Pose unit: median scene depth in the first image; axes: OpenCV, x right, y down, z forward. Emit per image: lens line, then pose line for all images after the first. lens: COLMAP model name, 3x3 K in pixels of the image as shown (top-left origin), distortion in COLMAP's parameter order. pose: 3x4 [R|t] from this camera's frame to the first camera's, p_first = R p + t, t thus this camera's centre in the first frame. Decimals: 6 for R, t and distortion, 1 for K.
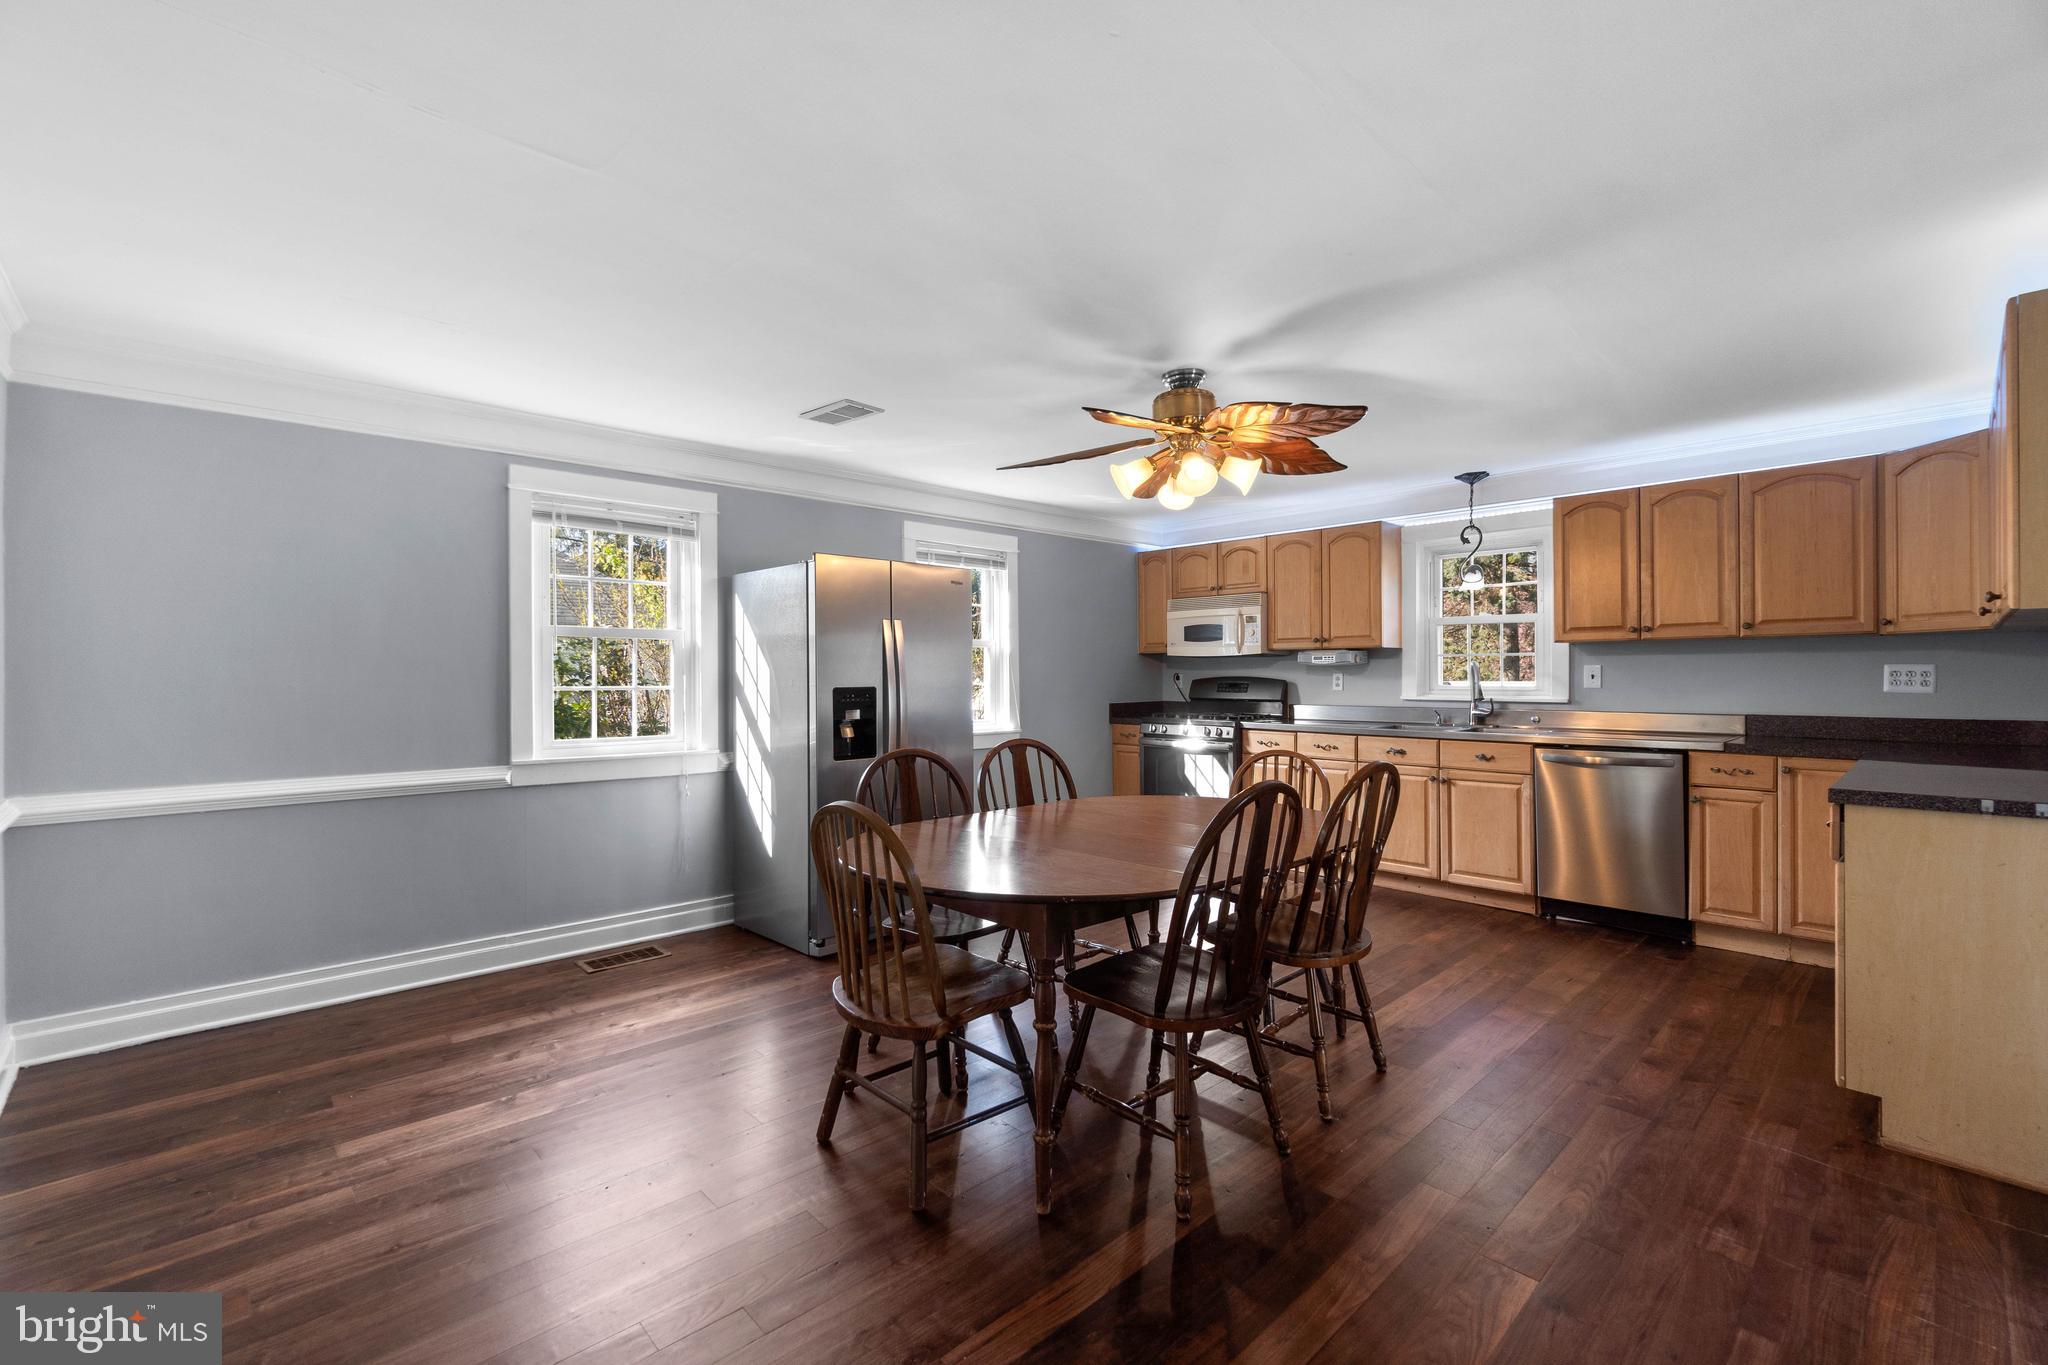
lens RADIAL K [[885.9, 0, 1019.3], [0, 885.9, 676.4], [0, 0, 1]] dist [-0.007739, 0.002731]
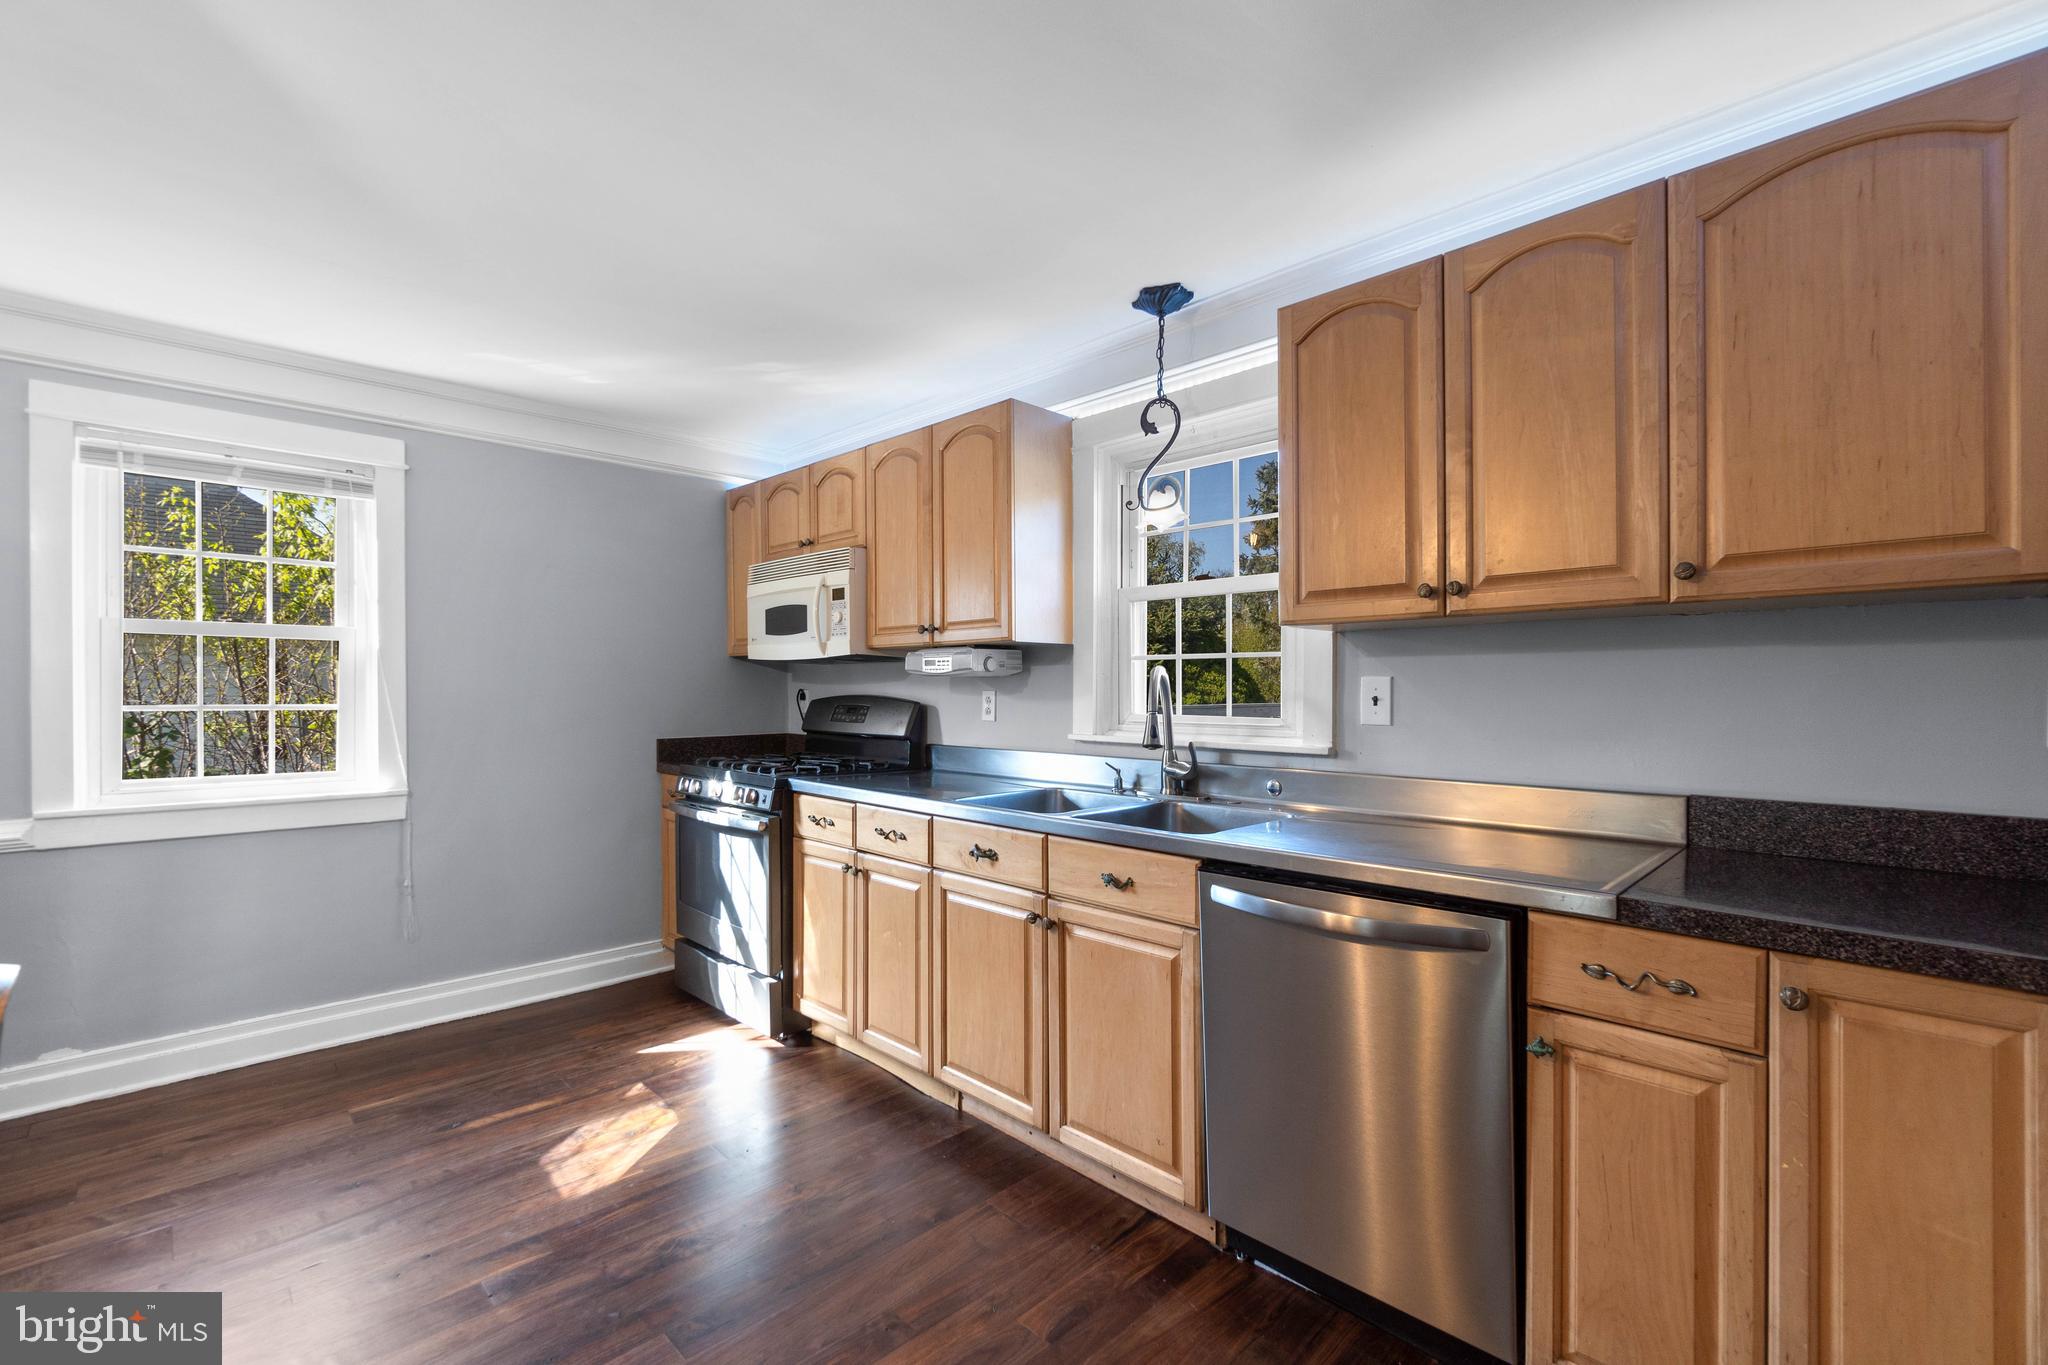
lens RADIAL K [[885.9, 0, 1024.4], [0, 885.9, 688.3], [0, 0, 1]] dist [-0.007739, 0.002731]
pose [[0.999726, 0.005142, 0.022855, 0.449582], [-0.005051, 0.999979, -0.004022, -0.003546], [-0.022876, 0.003906, 0.999731, 0.530461]]
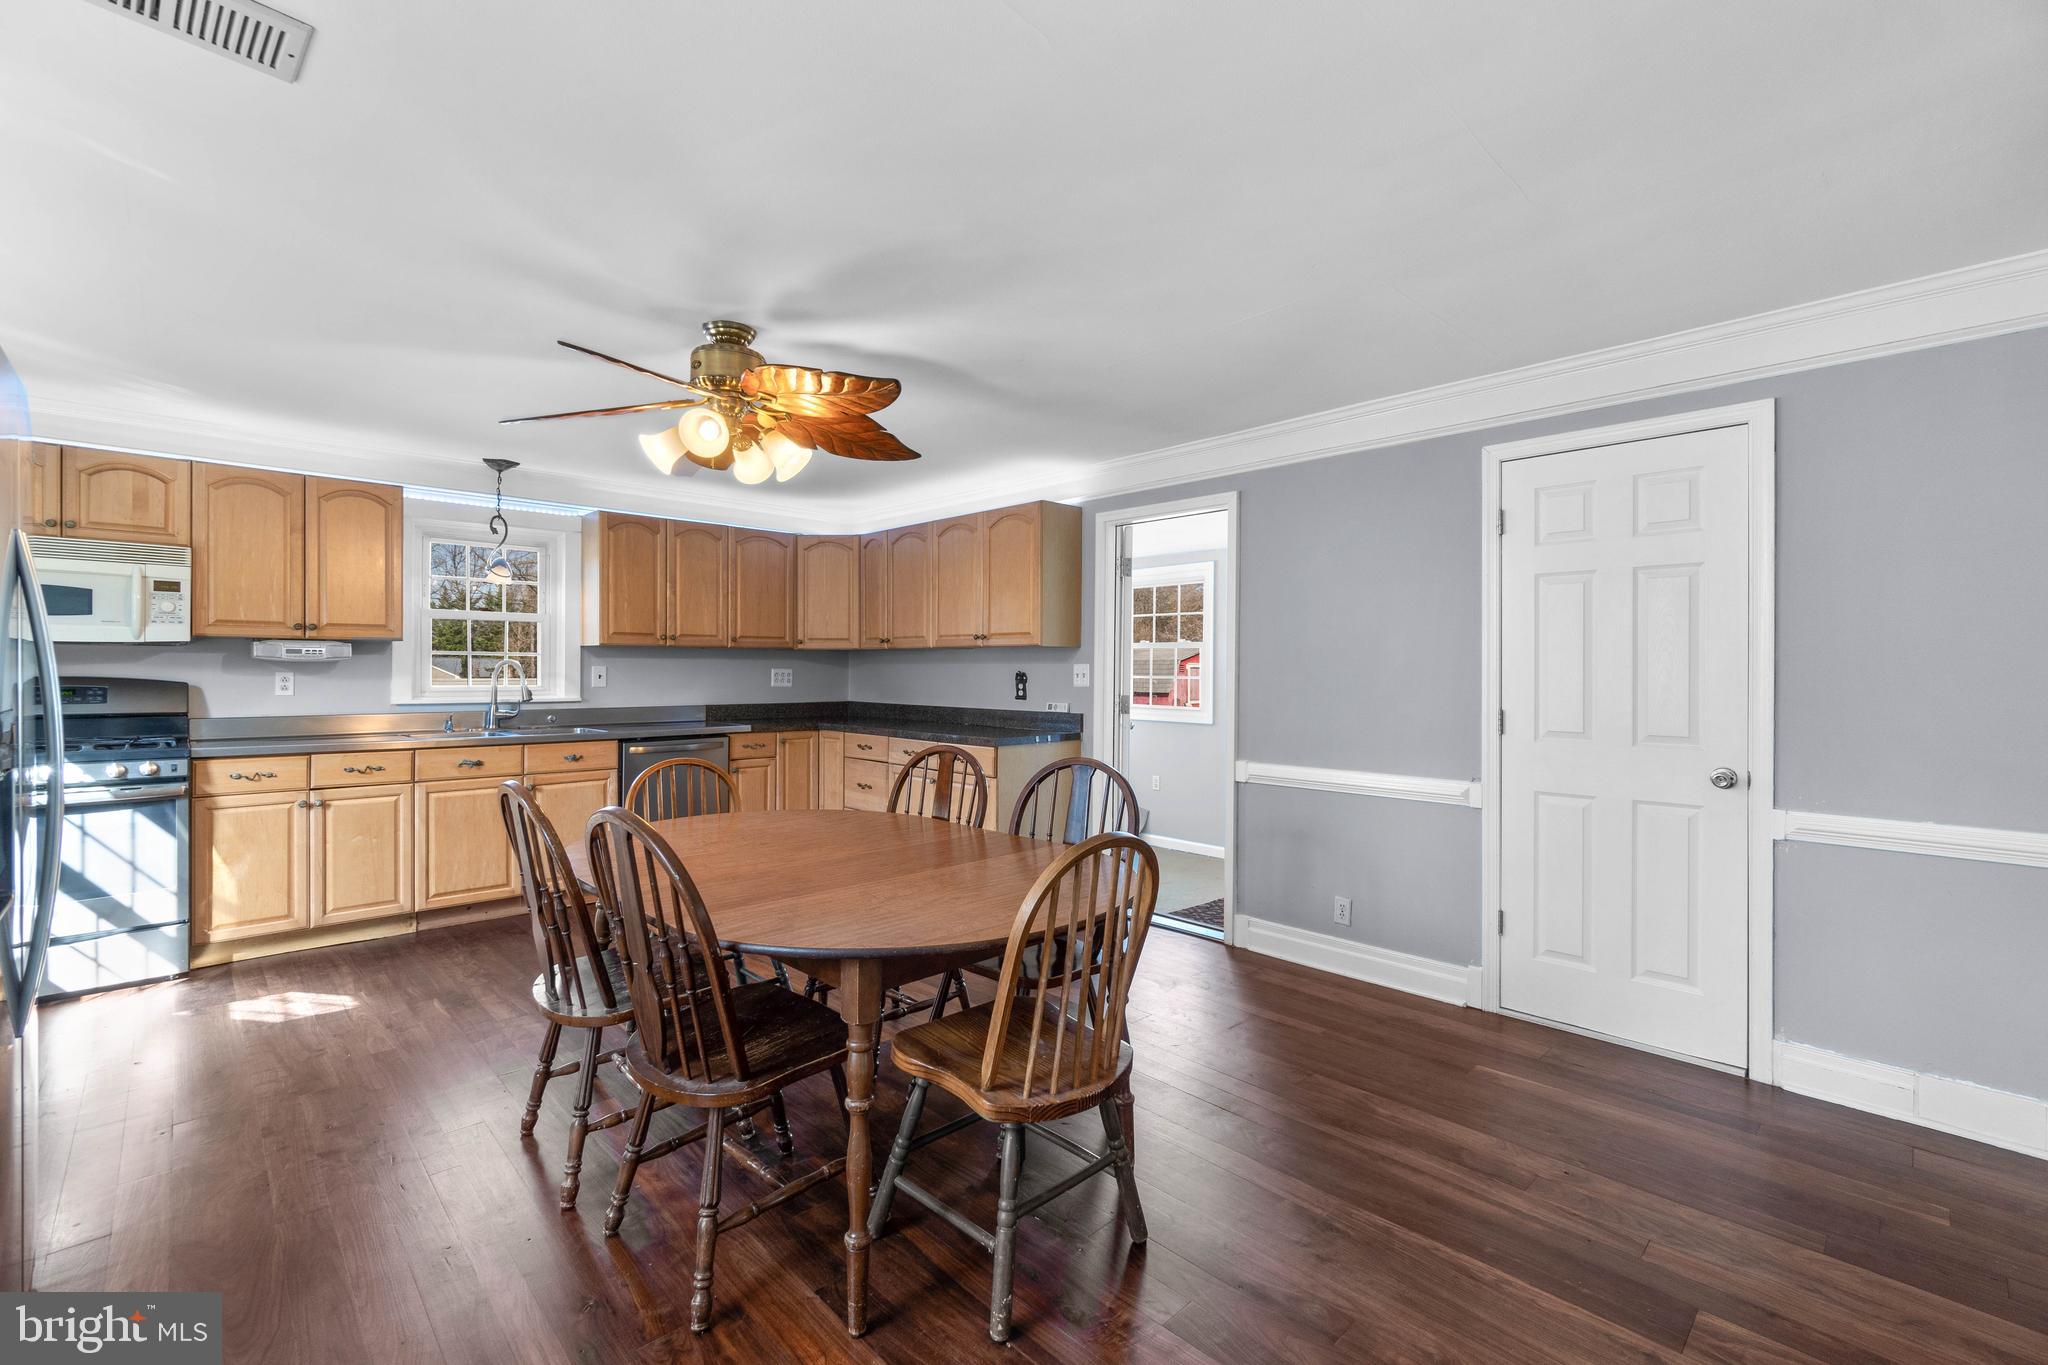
lens RADIAL K [[885.9, 0, 1017.4], [0, 885.9, 670.4], [0, 0, 1]] dist [-0.007739, 0.002731]
pose [[-0.009782, 0.006423, 0.999932, -0.456209], [0.000042, 0.999979, -0.006423, -0.000543], [-0.999952, -0.000021, -0.009782, 0.488146]]
